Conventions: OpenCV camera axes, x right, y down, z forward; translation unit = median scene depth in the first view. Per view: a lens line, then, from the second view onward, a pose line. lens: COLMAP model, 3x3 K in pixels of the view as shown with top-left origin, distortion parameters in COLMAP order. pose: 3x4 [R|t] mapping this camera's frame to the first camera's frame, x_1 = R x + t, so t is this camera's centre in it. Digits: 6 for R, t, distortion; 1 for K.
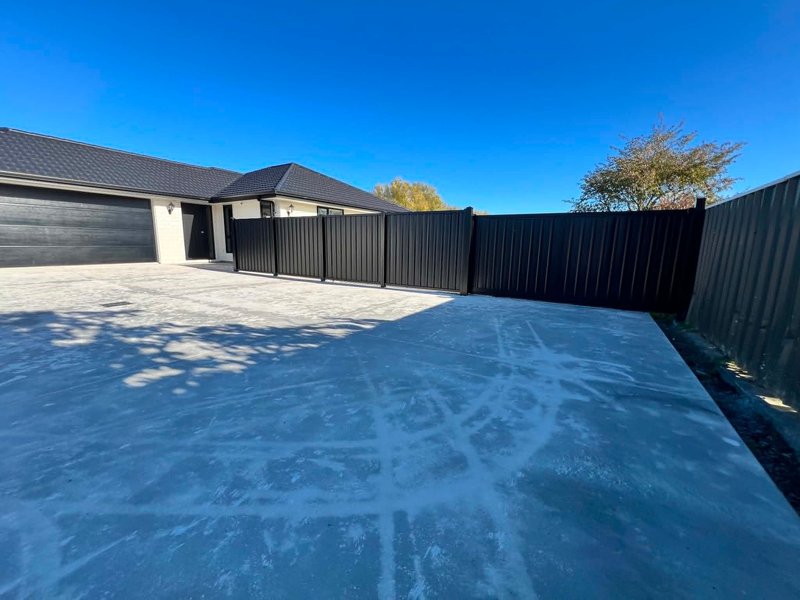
lens RADIAL K [[326.9, 0, 400.0], [0, 326.9, 300.0], [0, 0, 1]] dist [0.017181, 0.000023]
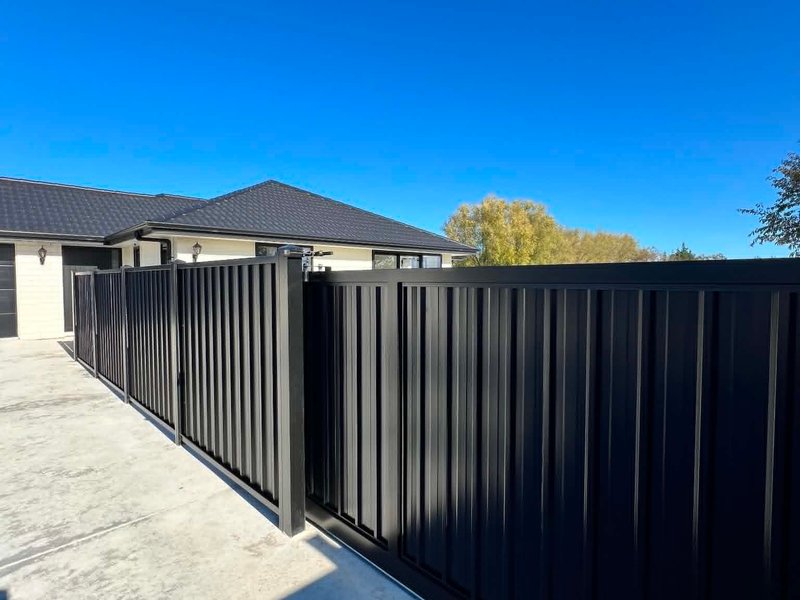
lens RADIAL K [[435.5, 0, 400.0], [0, 435.5, 300.0], [0, 0, 1]] dist [0.003121, 0.001706]
pose [[0.973706, -0.008317, -0.227658, 0.178652], [-0.020837, 0.991893, -0.125357, -0.091814], [0.226855, 0.126805, 0.965638, 0.313173]]
